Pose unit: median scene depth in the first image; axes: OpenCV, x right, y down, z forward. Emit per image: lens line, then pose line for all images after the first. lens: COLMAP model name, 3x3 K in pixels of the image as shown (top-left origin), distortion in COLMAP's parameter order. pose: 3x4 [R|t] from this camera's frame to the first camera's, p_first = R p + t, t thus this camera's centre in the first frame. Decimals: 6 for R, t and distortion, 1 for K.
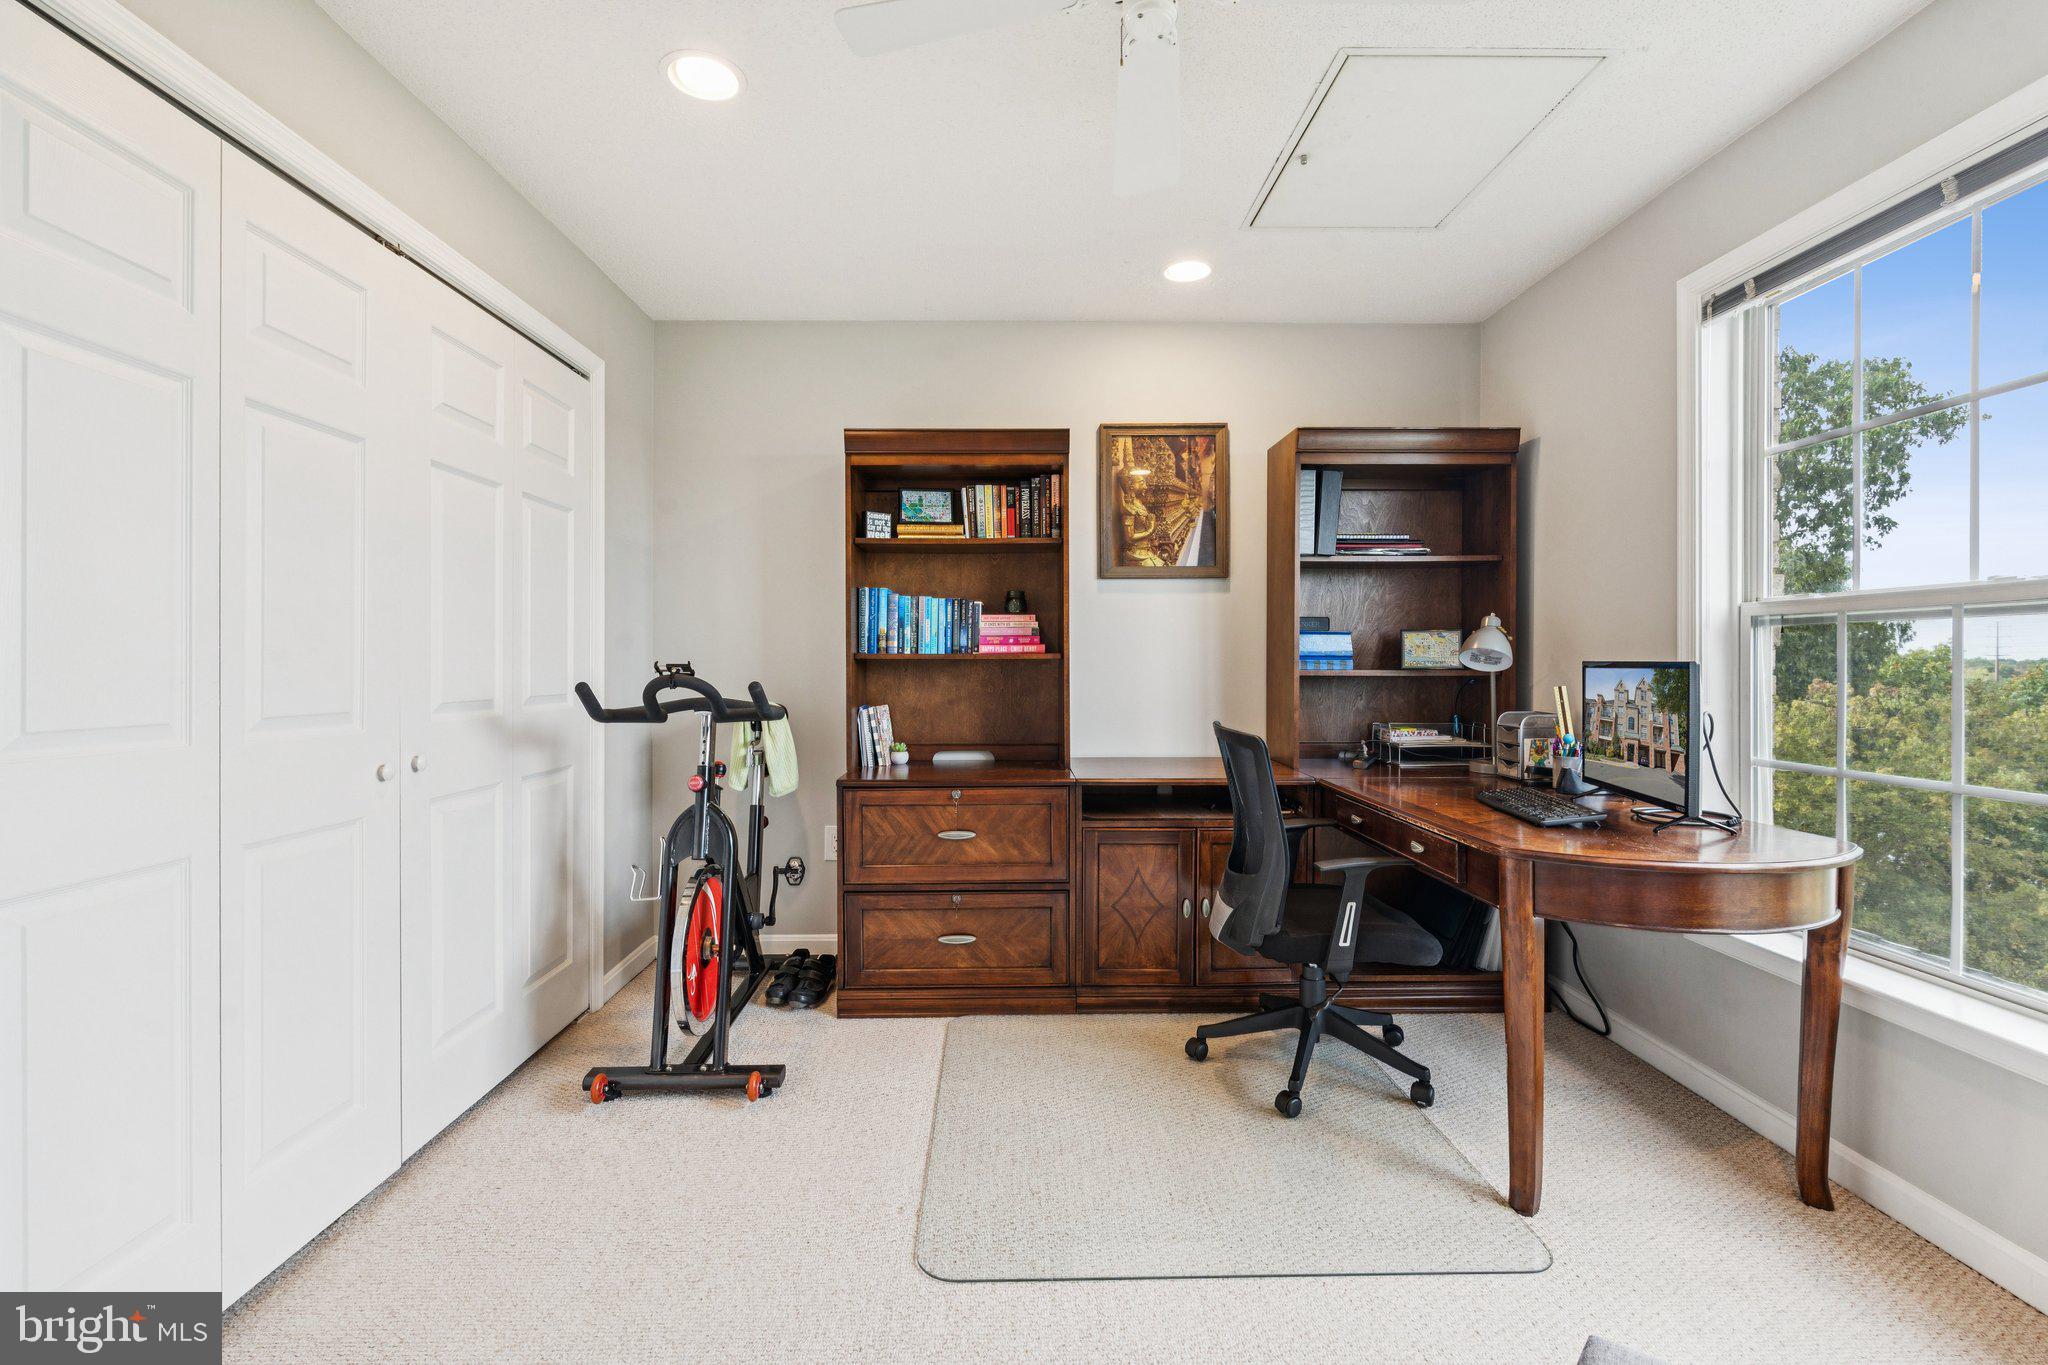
lens RADIAL K [[913.9, 0, 1022.4], [0, 913.9, 659.1], [0, 0, 1]] dist [-0.000824, -0.000075]
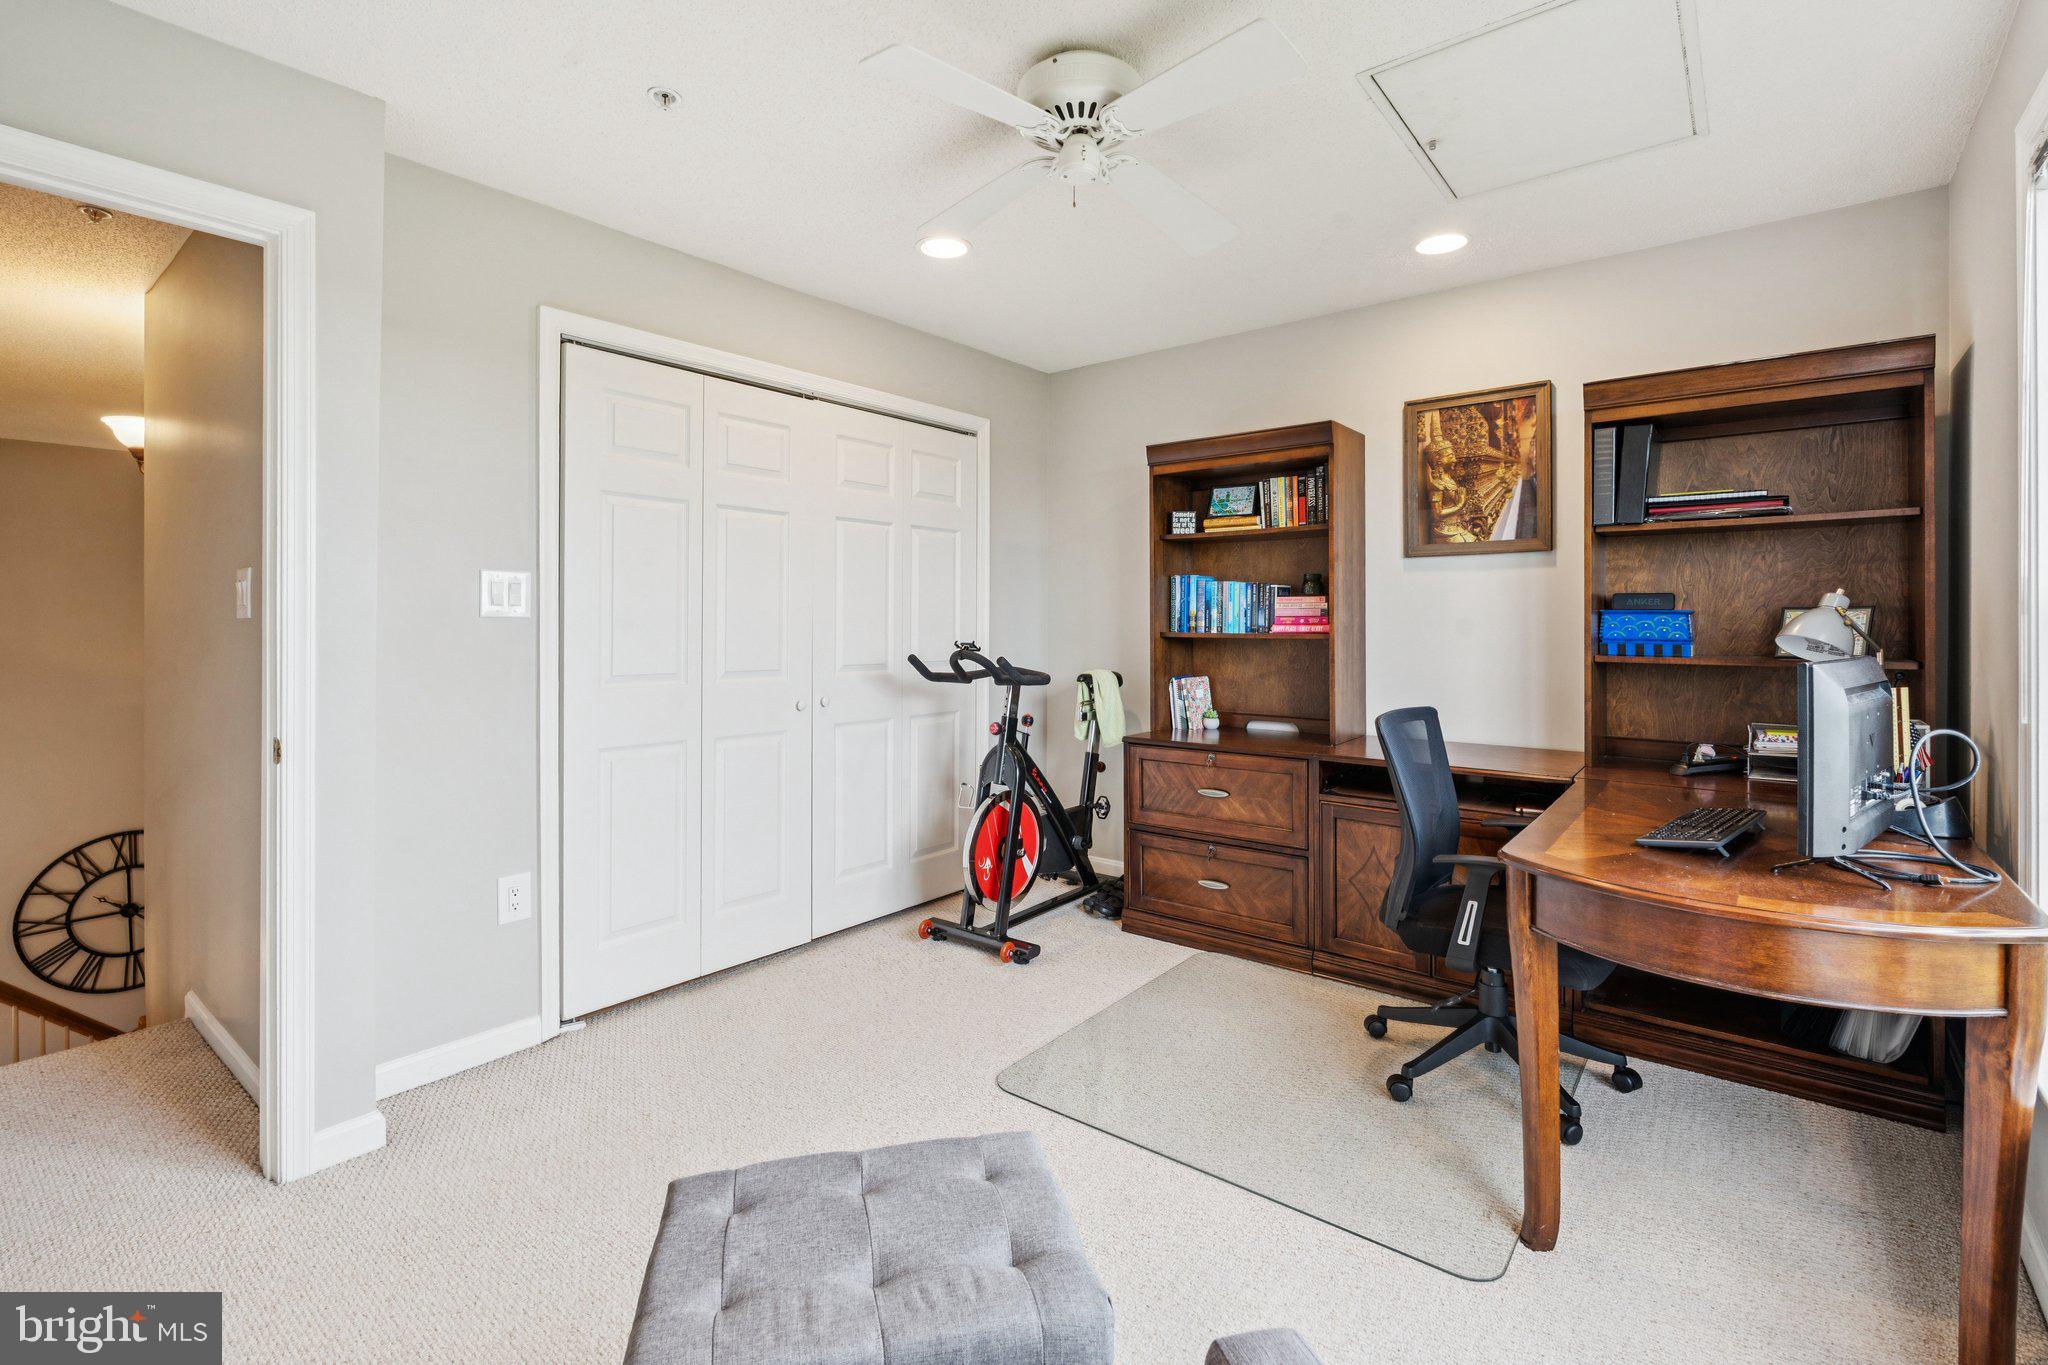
lens RADIAL K [[931.8, 0, 1022.3], [0, 931.8, 612.1], [0, 0, 1]] dist [0.001148, 0.000213]
pose [[0.768722, -0.005088, -0.639563, 0.439092], [-0.000187, 0.999967, -0.008180, -0.021888], [0.639583, 0.006408, 0.768696, -0.045416]]
